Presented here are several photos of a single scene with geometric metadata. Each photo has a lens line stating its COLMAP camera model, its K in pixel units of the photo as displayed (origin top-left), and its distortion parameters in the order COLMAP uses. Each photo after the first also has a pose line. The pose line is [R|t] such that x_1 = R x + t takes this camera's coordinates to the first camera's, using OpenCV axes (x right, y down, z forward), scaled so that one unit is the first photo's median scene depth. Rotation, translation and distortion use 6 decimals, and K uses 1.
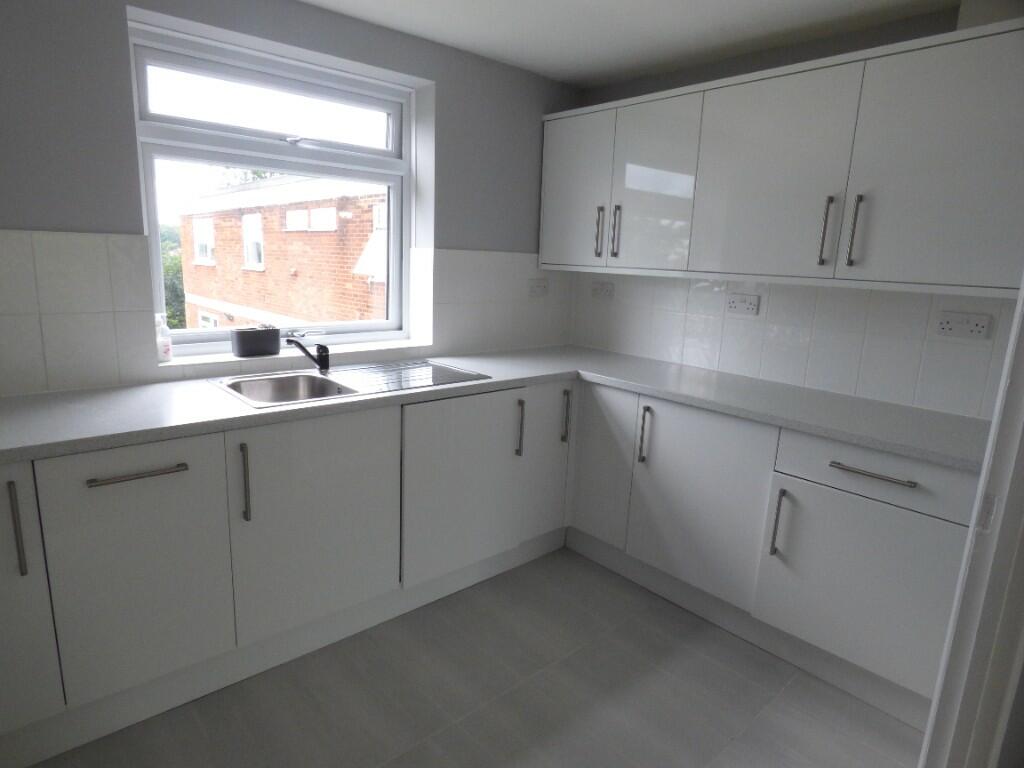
lens RADIAL K [[612.0, 0, 509.3], [0, 612.0, 388.7], [0, 0, 1]] dist [-0.001630, 0.000248]
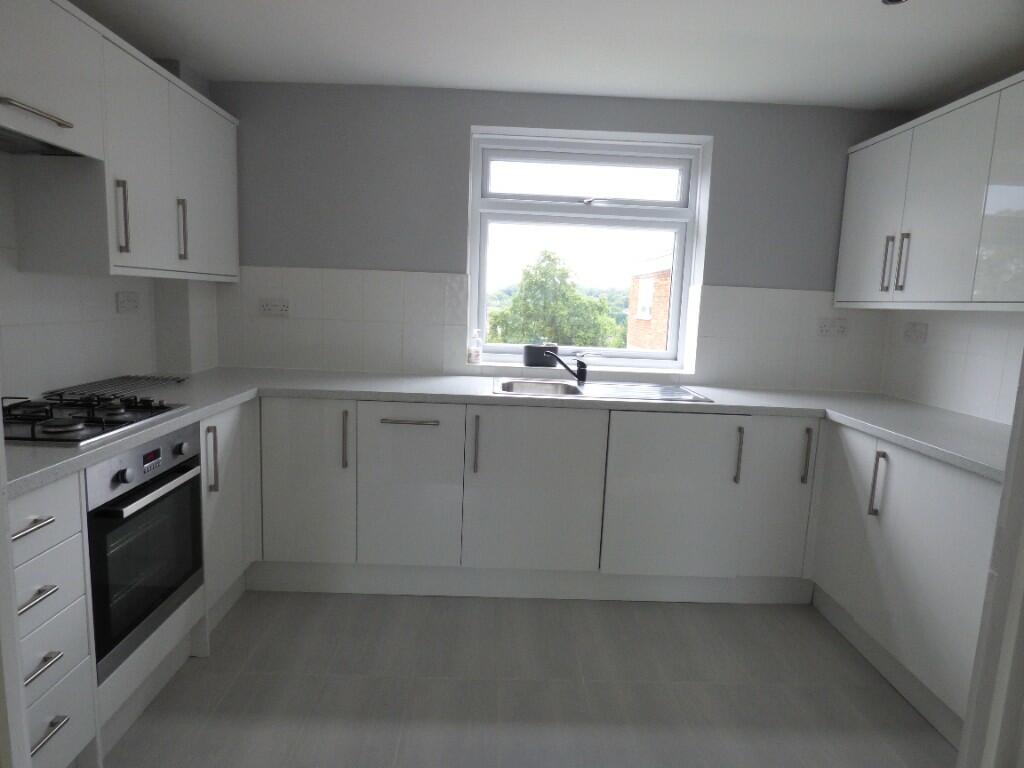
lens RADIAL K [[616.3, 0, 512.0], [0, 616.3, 384.0], [0, 0, 1]] dist [0.031174, 0.001445]
pose [[0.776820, 0.084717, -0.623999, 0.318768], [-0.148105, 0.987692, -0.050284, 0.049435], [0.612059, 0.131479, 0.779806, -0.039703]]
